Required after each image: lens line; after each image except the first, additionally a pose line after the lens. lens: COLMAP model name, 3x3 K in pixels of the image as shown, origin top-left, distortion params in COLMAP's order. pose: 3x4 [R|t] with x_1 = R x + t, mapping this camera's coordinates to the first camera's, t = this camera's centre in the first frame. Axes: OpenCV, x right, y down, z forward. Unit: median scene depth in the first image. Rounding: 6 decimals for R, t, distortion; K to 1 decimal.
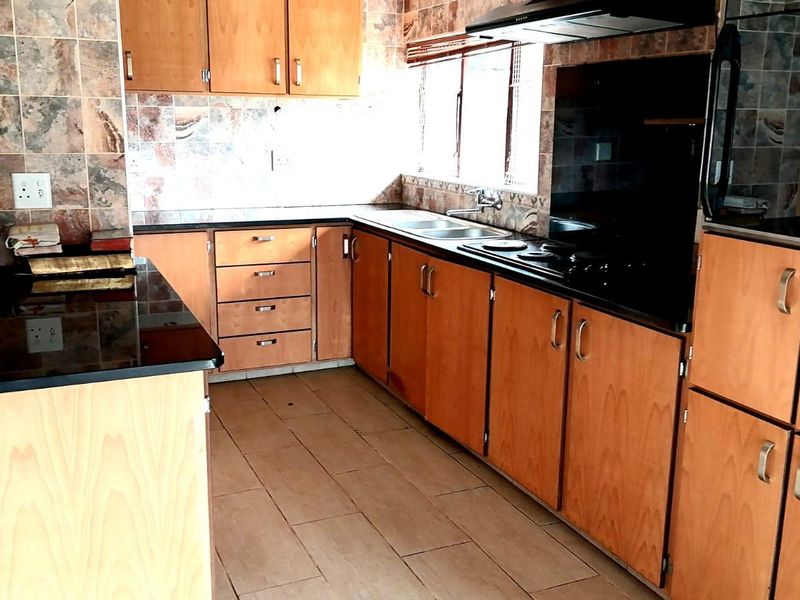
lens RADIAL K [[795.5, 0, 400.0], [0, 795.5, 300.0], [0, 0, 1]] dist [0.069681, -0.136846]
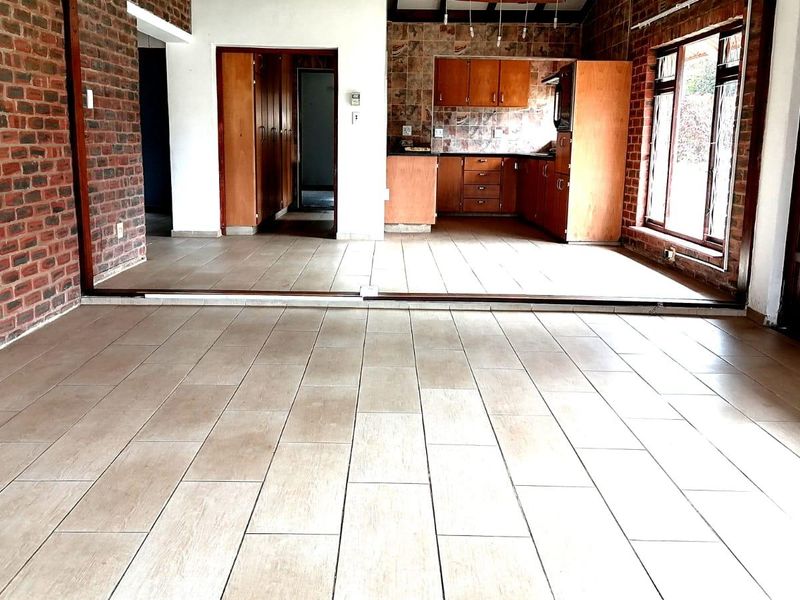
lens RADIAL K [[795.5, 0, 400.0], [0, 795.5, 300.0], [0, 0, 1]] dist [0.069681, -0.136846]
pose [[0.916252, 0.084460, -0.391598, 0.646214], [-0.097505, 0.995143, -0.013508, 0.440474], [0.388556, 0.050560, 0.920037, -1.495970]]
